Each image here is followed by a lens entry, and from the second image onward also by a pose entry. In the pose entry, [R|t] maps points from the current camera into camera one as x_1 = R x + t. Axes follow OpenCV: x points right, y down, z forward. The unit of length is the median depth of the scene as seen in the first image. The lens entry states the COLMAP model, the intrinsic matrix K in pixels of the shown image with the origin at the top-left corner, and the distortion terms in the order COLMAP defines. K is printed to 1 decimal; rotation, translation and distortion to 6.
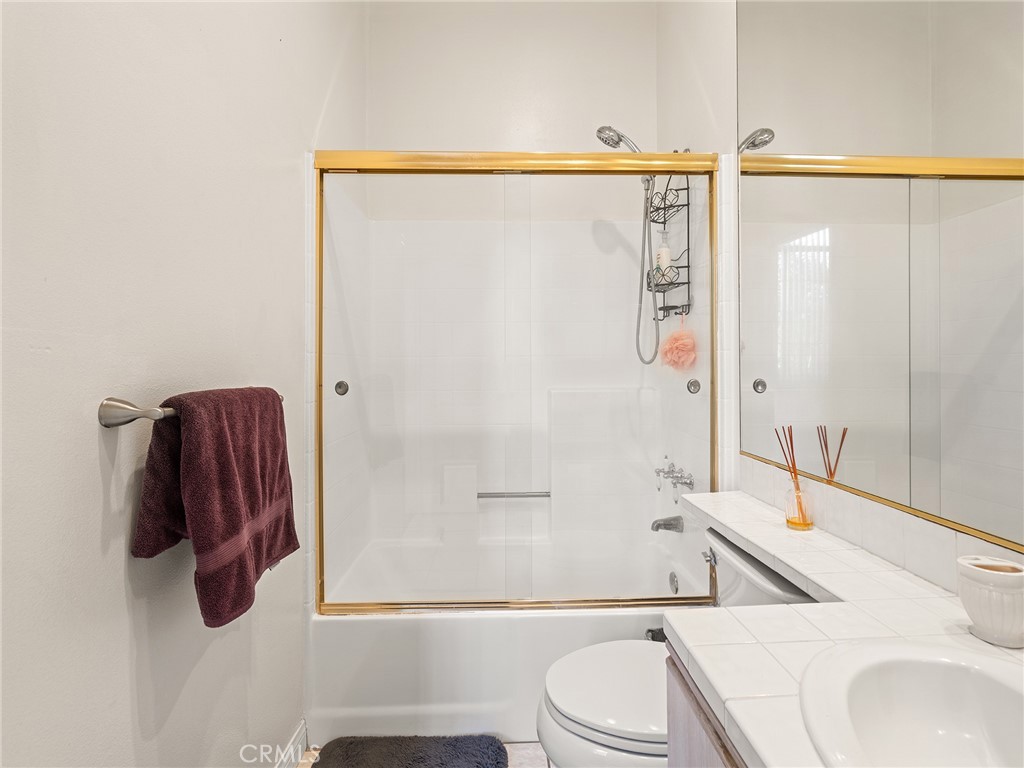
lens RADIAL K [[465.1, 0, 518.8], [0, 465.1, 361.0], [0, 0, 1]] dist [-0.005325, 0.002097]
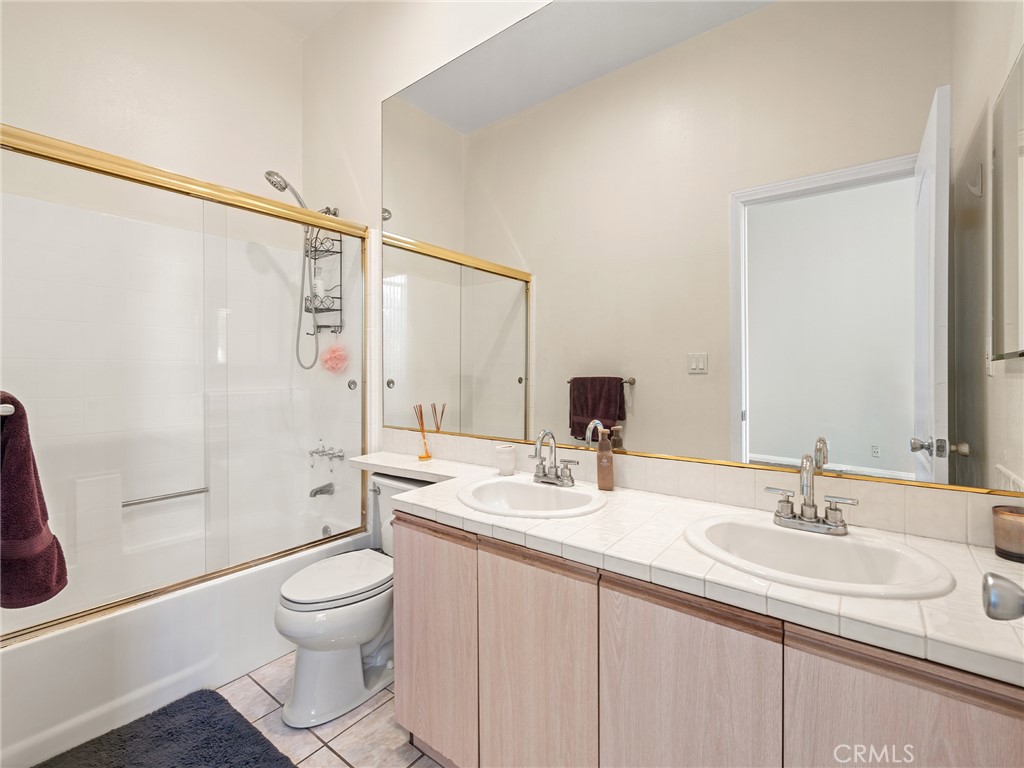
lens RADIAL K [[465.1, 0, 505.6], [0, 465.1, 380.8], [0, 0, 1]] dist [-0.005325, 0.002097]
pose [[0.647805, -0.013465, 0.761688, -0.366544], [-0.009402, 0.999626, 0.025668, 0.000720], [-0.761749, -0.023790, 0.647436, -0.263298]]
